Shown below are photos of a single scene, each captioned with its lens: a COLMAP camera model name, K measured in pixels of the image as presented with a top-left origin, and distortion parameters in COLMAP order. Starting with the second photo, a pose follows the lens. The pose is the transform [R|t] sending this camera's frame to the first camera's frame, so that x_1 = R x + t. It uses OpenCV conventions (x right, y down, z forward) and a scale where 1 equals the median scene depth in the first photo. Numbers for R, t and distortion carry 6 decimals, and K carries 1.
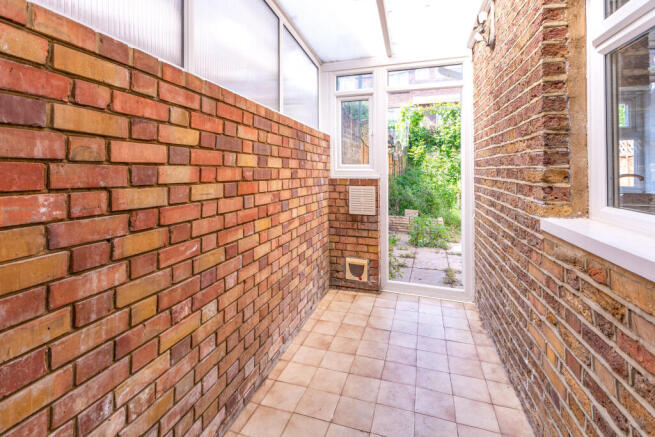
lens RADIAL K [[301.9, 0, 320.2], [0, 301.9, 171.3], [0, 0, 1]] dist [0.000957, 0.000094]
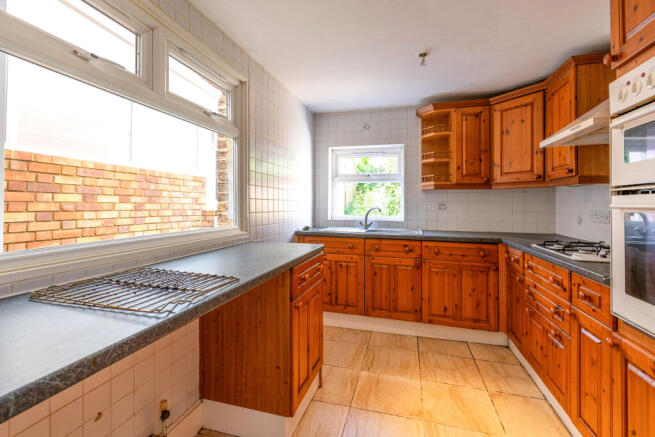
lens RADIAL K [[301.9, 0, 340.9], [0, 301.9, 204.1], [0, 0, 1]] dist [0.000957, 0.000094]
pose [[0.999837, 0.000520, 0.018042, 0.932457], [-0.000472, 0.999996, -0.002652, -0.001157], [-0.018043, 0.002643, 0.999834, -0.465868]]
